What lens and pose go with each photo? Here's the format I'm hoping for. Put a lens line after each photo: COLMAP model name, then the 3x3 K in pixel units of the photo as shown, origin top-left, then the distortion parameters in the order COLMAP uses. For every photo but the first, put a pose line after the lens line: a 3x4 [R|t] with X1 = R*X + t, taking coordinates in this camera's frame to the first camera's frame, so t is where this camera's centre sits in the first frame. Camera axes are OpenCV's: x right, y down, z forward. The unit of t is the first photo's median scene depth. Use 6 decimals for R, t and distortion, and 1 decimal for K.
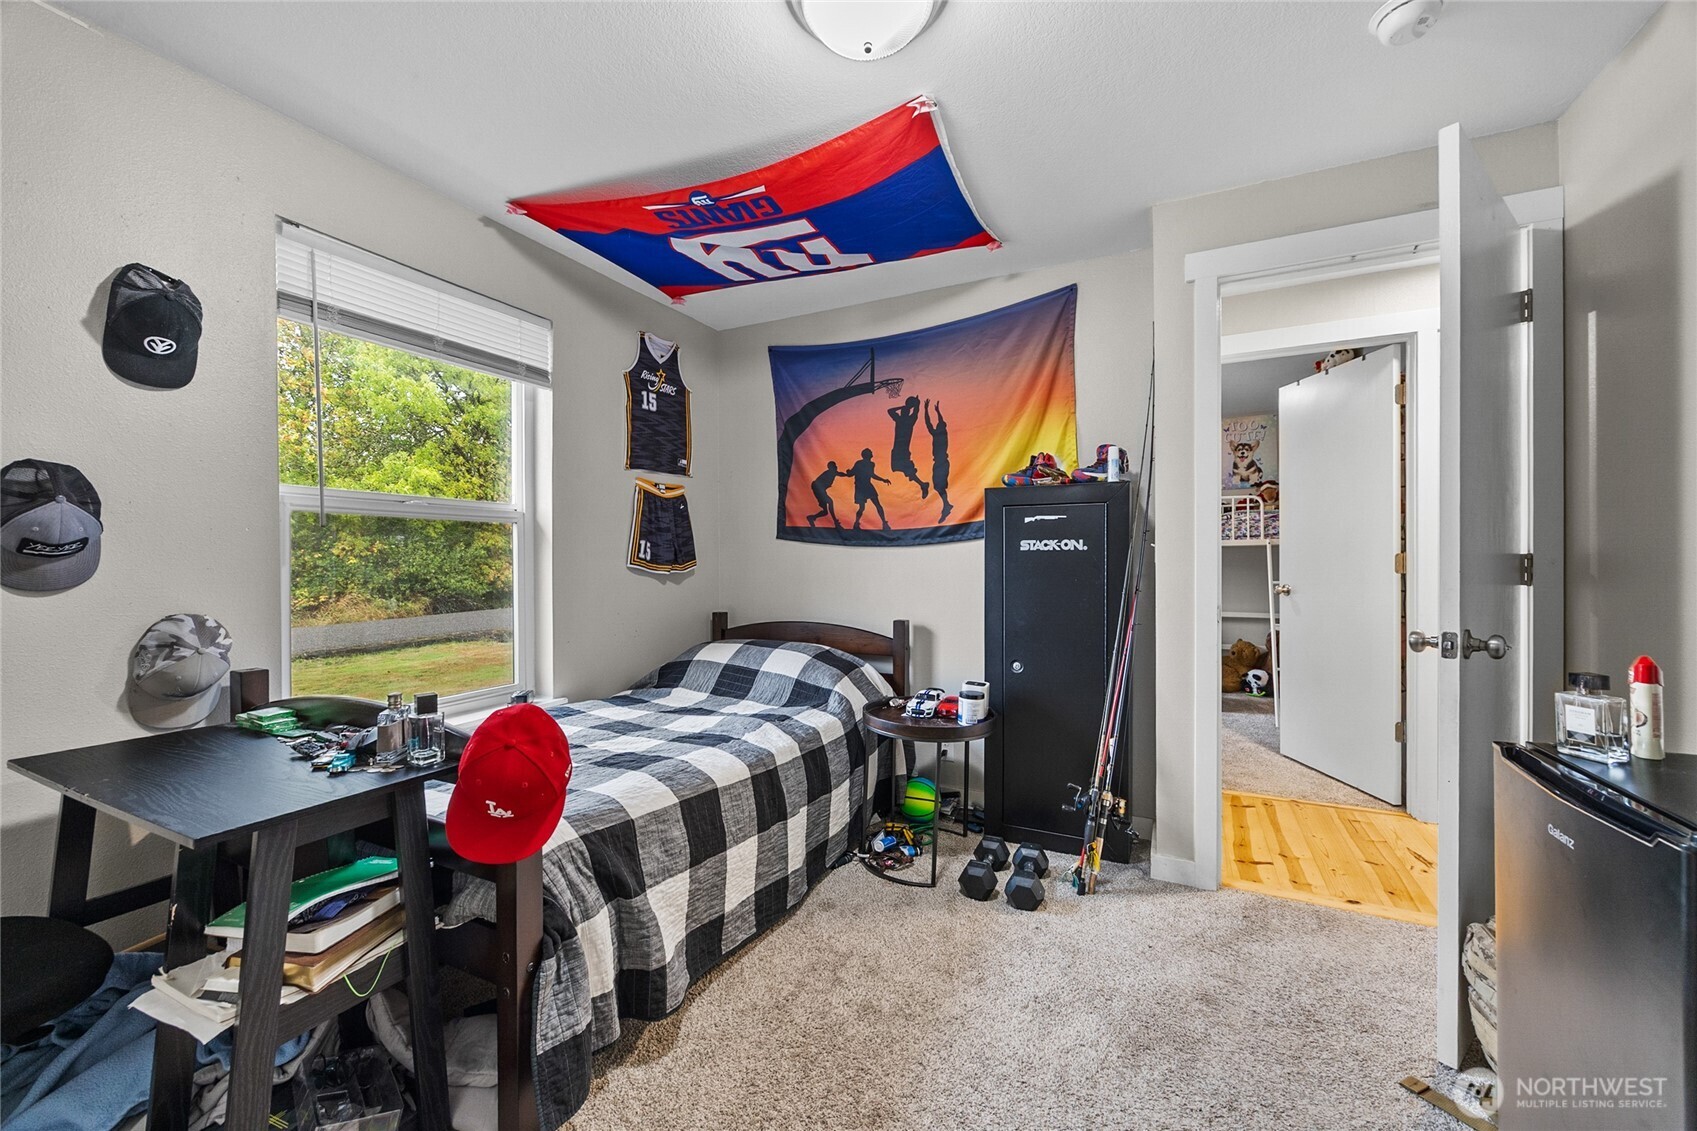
lens RADIAL K [[668.5, 0, 859.6], [0, 668.5, 557.9], [0, 0, 1]] dist [-0.002705, -0.000442]
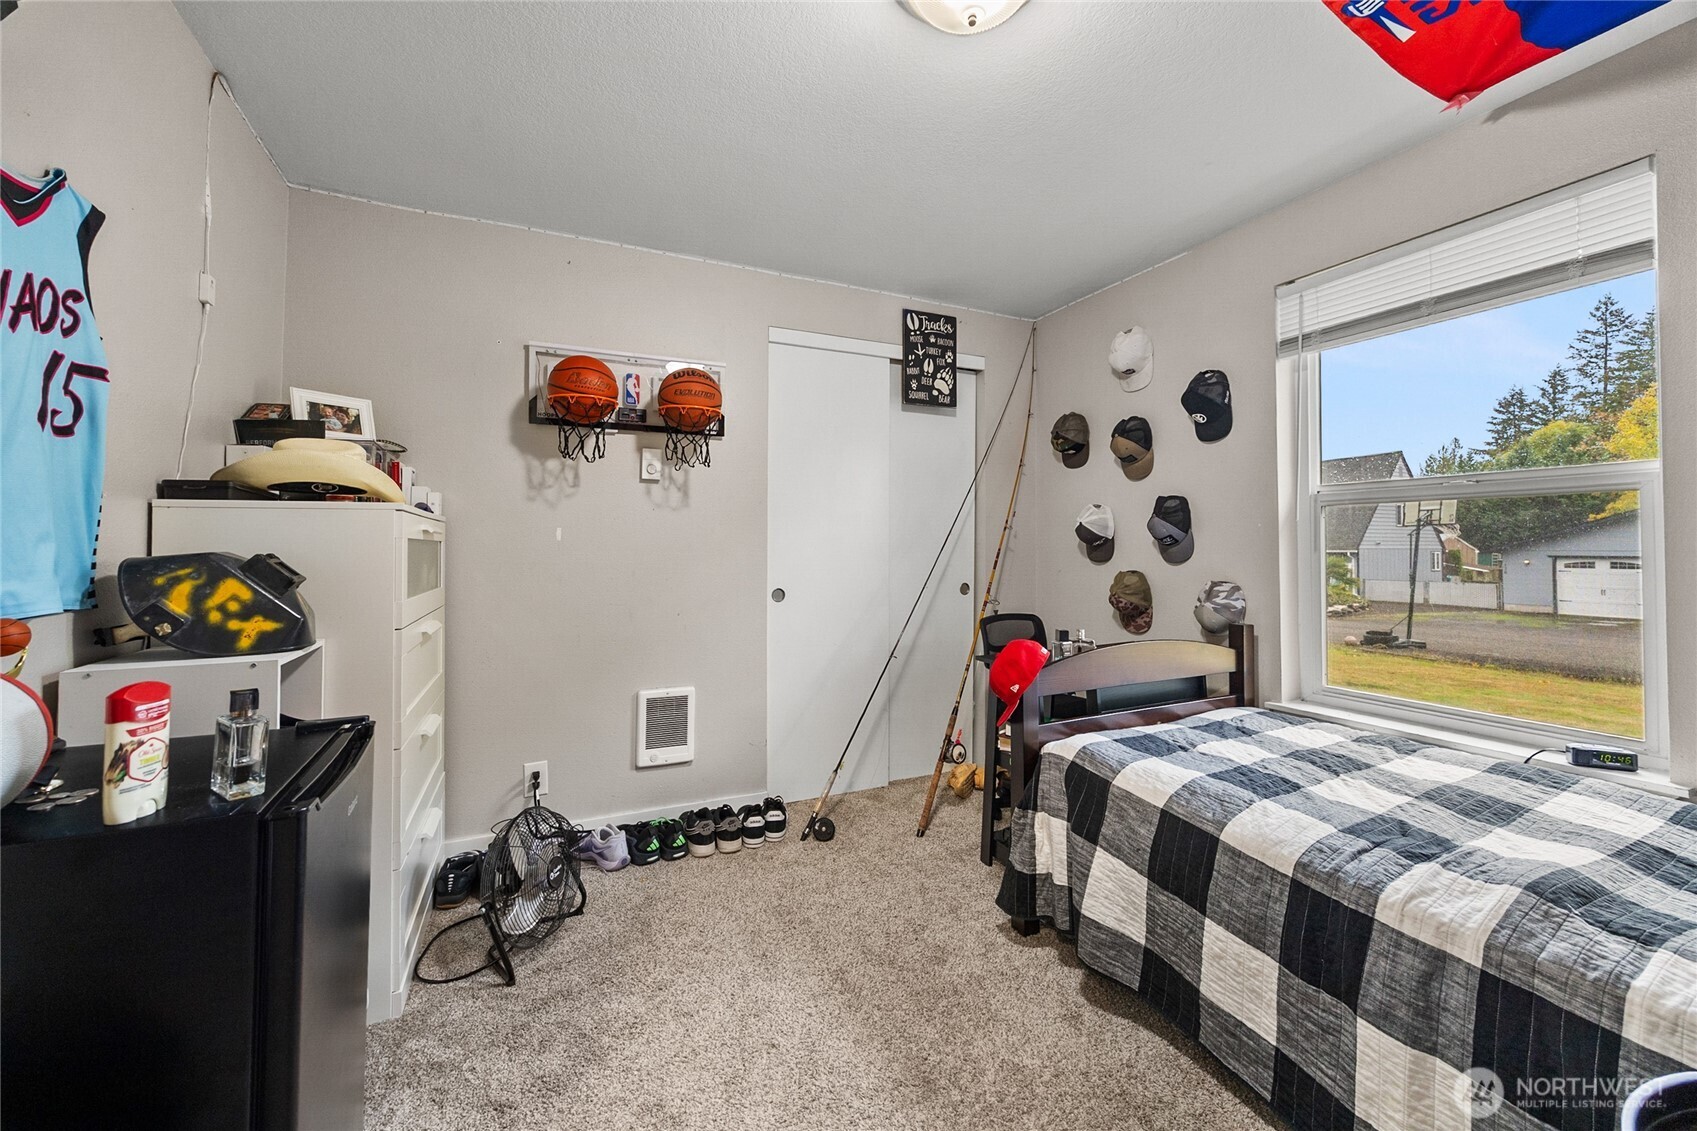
lens RADIAL K [[668.5, 0, 859.6], [0, 668.5, 557.9], [0, 0, 1]] dist [-0.002705, -0.000442]
pose [[-0.627254, 0.013547, -0.778697, 0.622313], [-0.000145, 0.999847, 0.017512, 0.001435], [0.778815, 0.011097, -0.627155, 1.100948]]
